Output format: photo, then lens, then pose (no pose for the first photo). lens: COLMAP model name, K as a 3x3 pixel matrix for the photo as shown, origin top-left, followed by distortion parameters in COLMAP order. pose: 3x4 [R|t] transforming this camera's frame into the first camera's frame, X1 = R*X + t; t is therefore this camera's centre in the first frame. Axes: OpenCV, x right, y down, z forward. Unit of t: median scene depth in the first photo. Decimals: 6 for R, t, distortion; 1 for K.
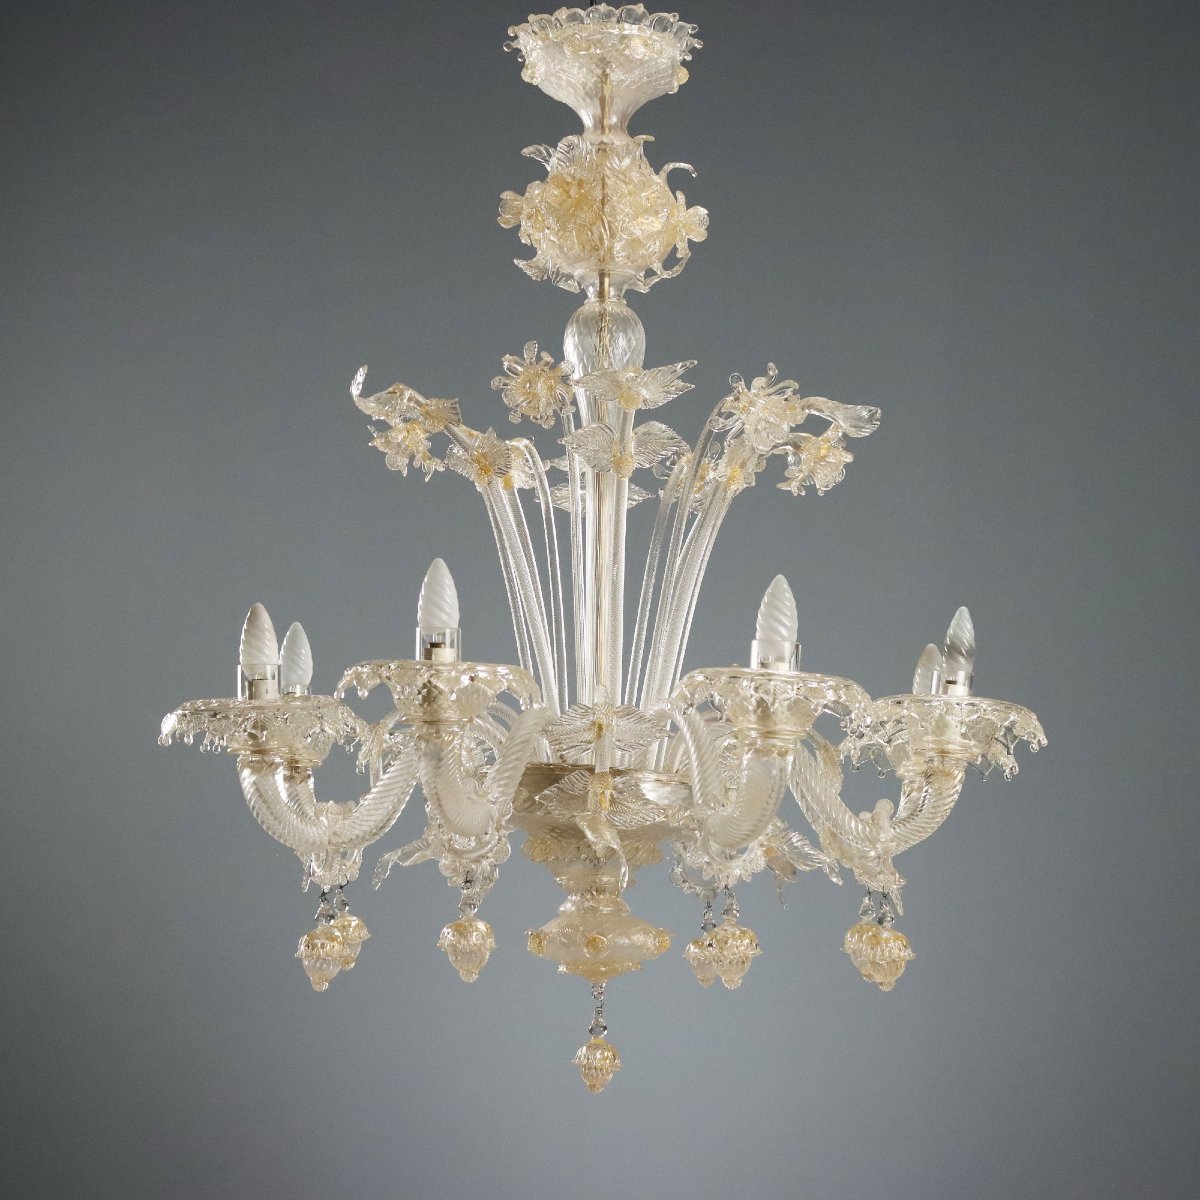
lens RADIAL K [[2547.5, 0, 600.0], [0, 2547.5, 600.0], [0, 0, 1]] dist [0.027118, -0.060246]
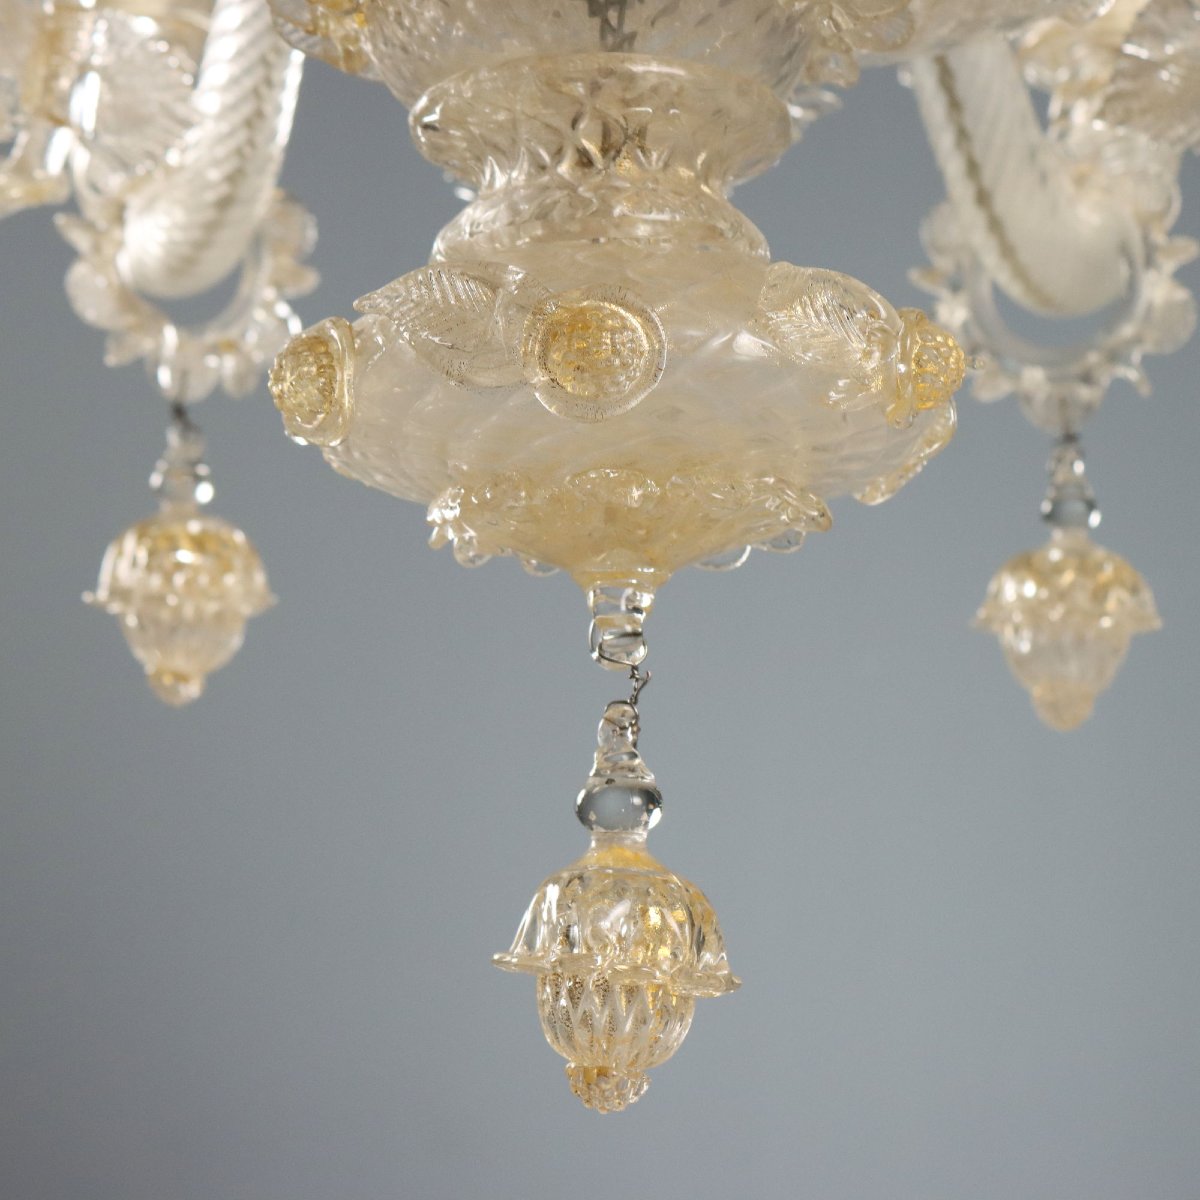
lens RADIAL K [[2961.9, 0, 600.0], [0, 2961.9, 600.0], [0, 0, 1]] dist [0.000614, -0.005522]
pose [[0.998547, -0.006909, -0.053445, 0.011050], [0.007244, 0.999955, 0.006077, 0.155932], [0.053401, -0.006455, 0.998552, 0.787622]]
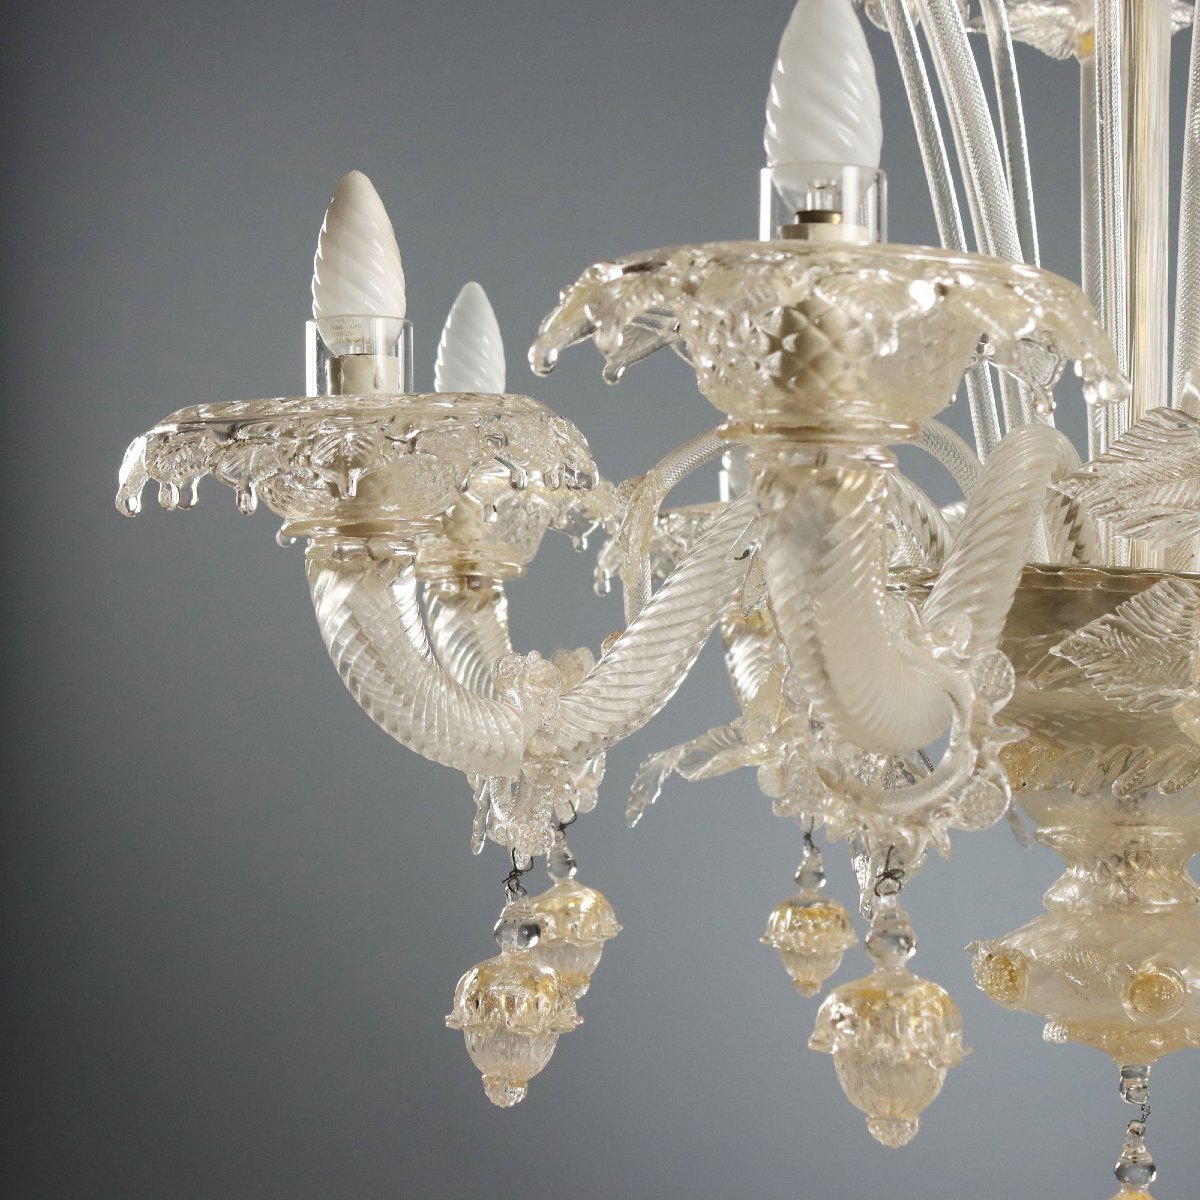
lens RADIAL K [[2292.7, 0, 600.0], [0, 2292.7, 600.0], [0, 0, 1]] dist [-0.094414, 0.092772]
pose [[0.995544, 0.007844, -0.093968, -0.059295], [-0.001823, 0.997949, 0.063983, 0.046438], [0.094278, -0.063526, 0.993517, 0.628931]]
